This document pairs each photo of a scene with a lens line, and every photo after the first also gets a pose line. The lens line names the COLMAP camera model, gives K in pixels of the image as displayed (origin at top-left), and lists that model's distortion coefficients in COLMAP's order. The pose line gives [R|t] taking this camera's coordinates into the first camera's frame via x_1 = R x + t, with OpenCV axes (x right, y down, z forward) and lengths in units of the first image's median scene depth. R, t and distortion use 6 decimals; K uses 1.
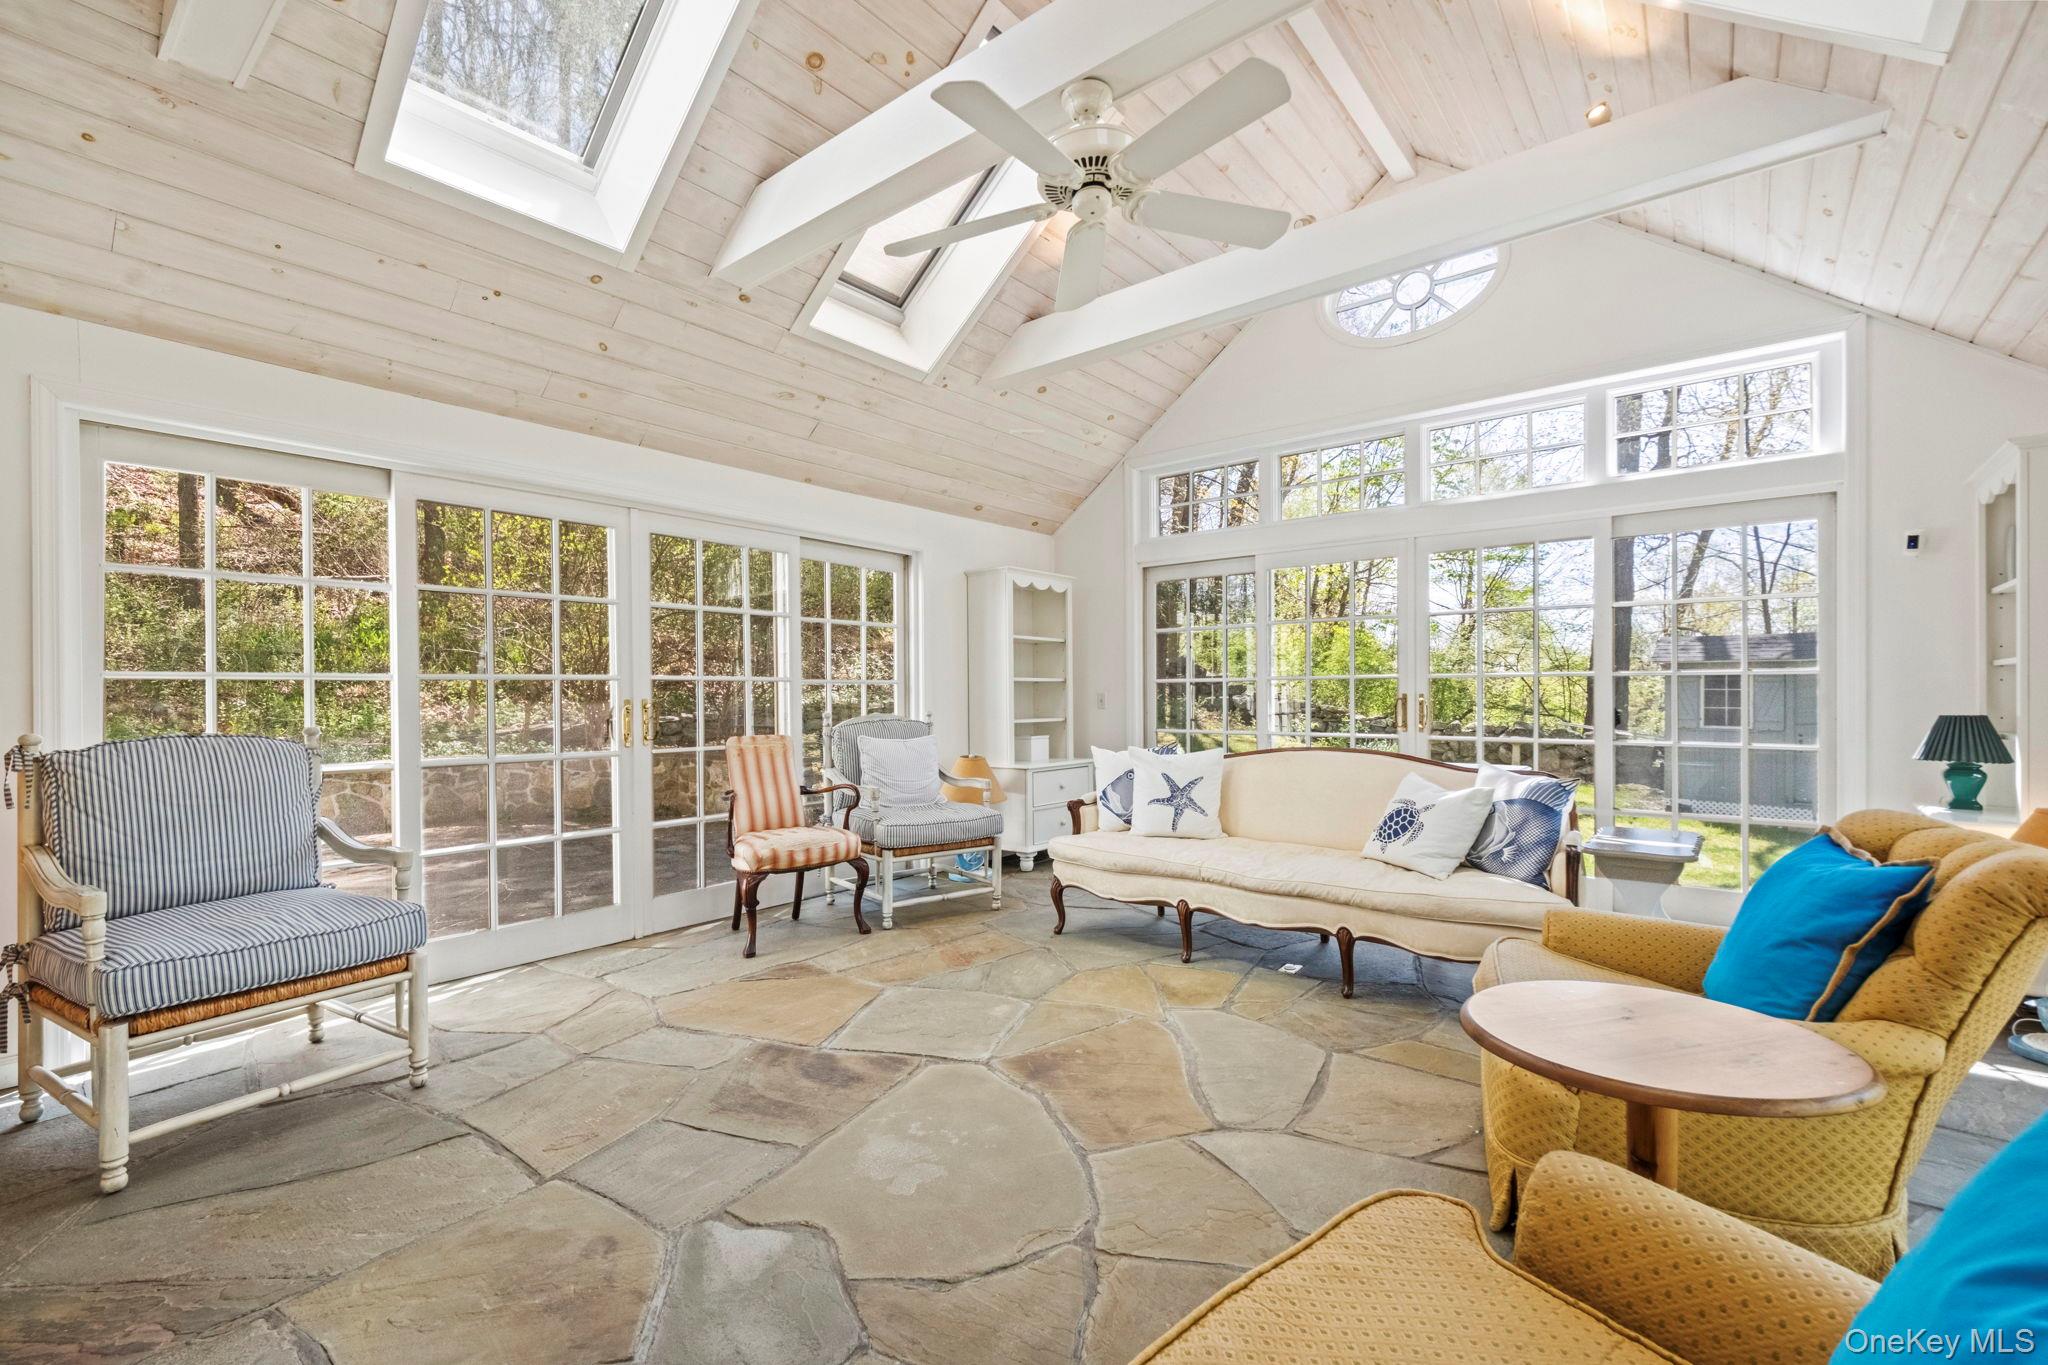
lens RADIAL K [[889.5, 0, 1027.4], [0, 889.5, 695.3], [0, 0, 1]] dist [0.009376, -0.007266]
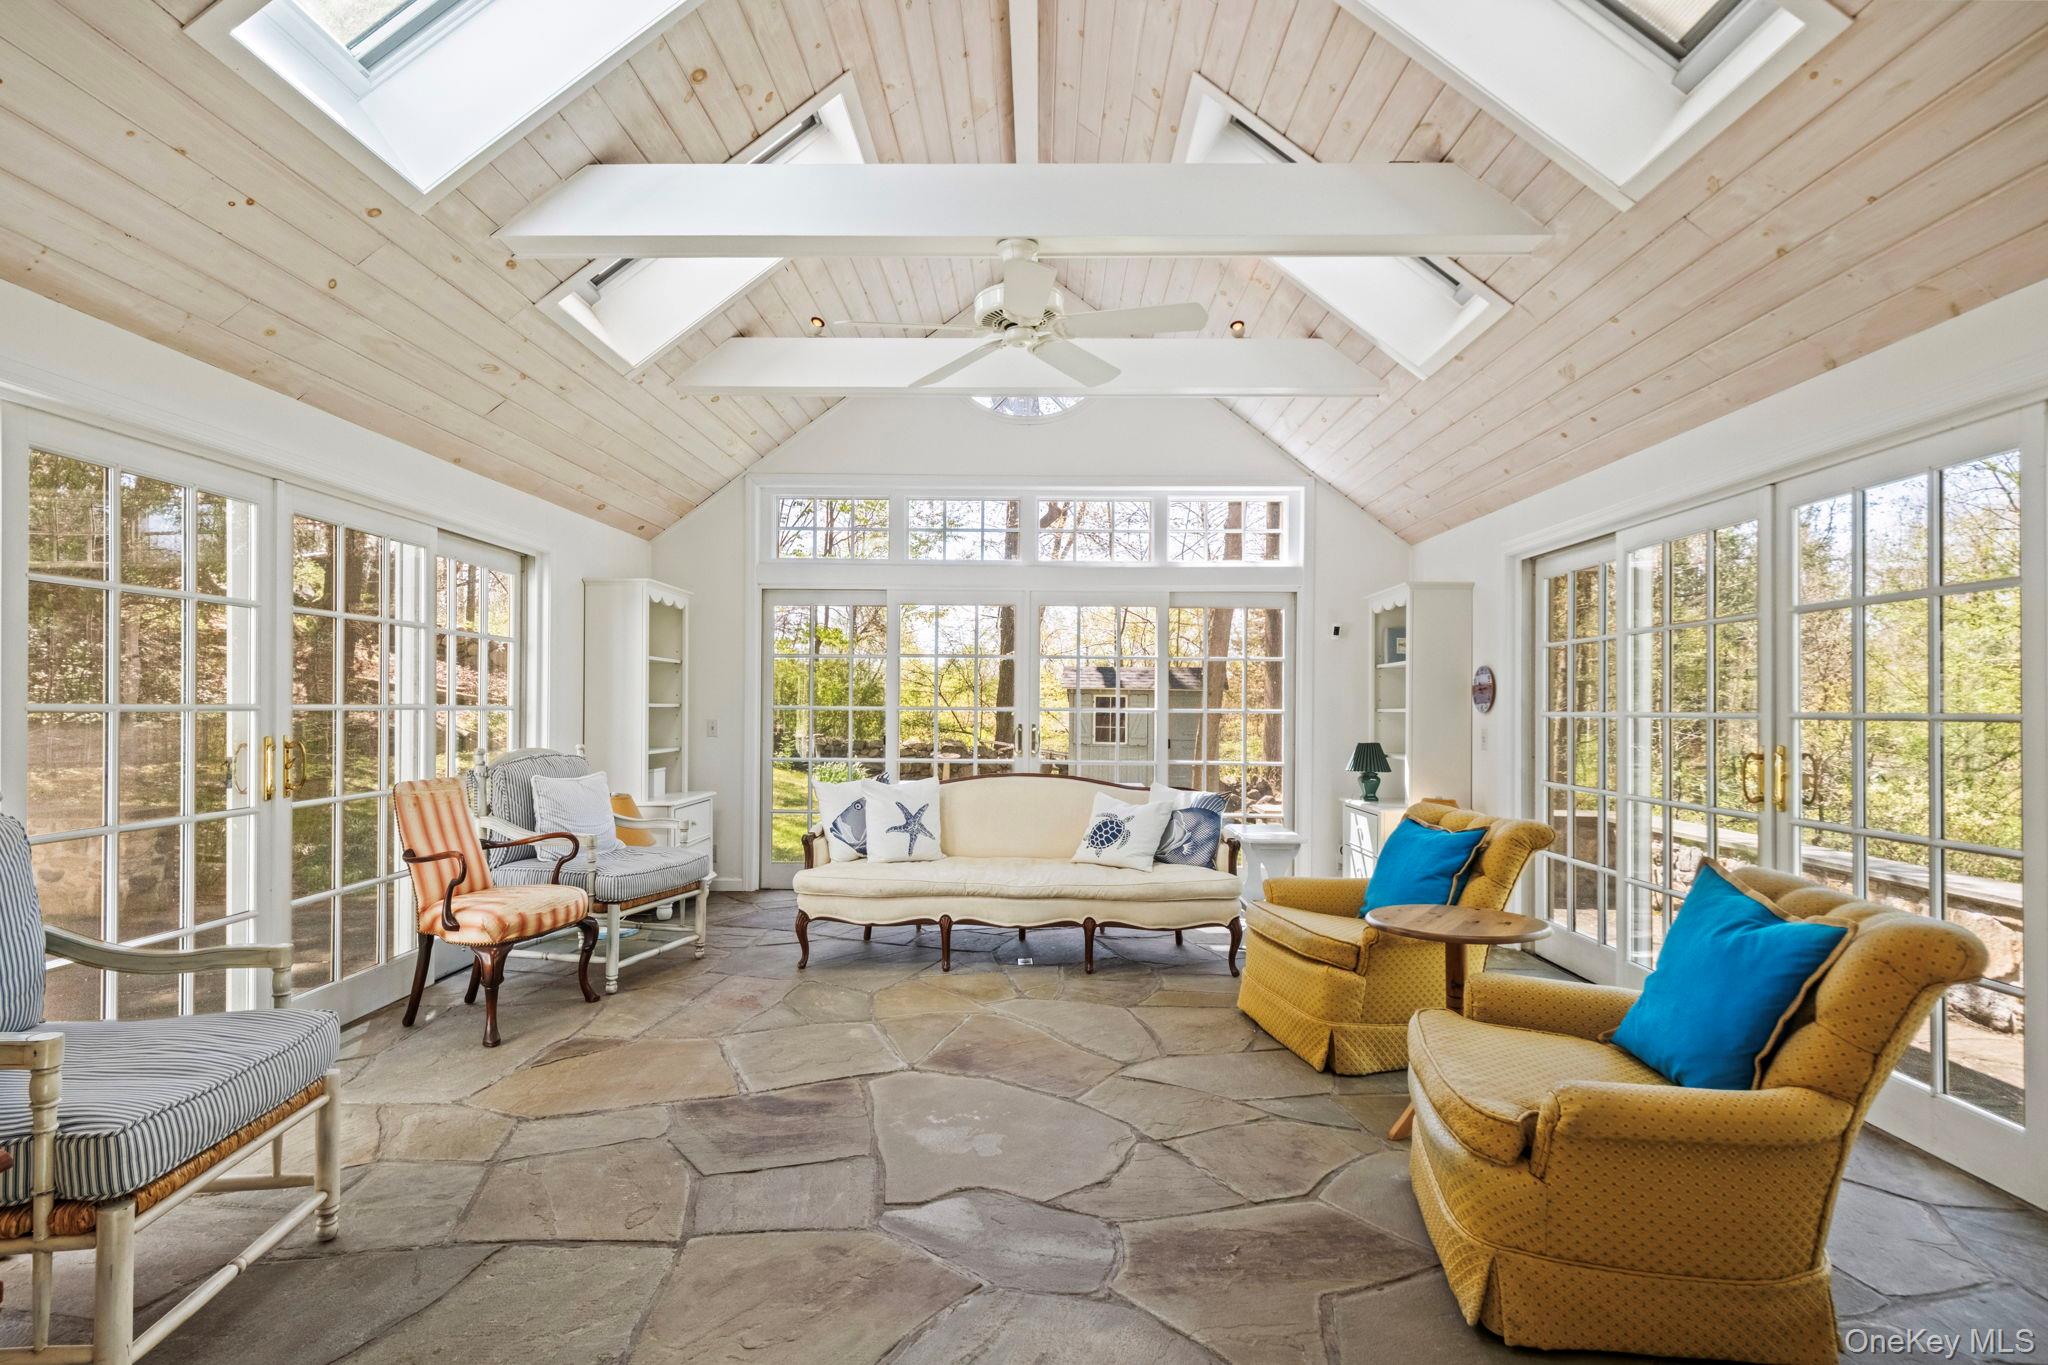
lens RADIAL K [[1020.8, 0, 1049.2], [0, 1020.8, 696.1], [0, 0, 1]] dist [0.004892, -0.014319]
pose [[0.777945, 0.017810, 0.628080, -0.546832], [-0.011327, 0.999833, -0.014322, -0.027854], [-0.628230, 0.004028, 0.778017, -0.077945]]
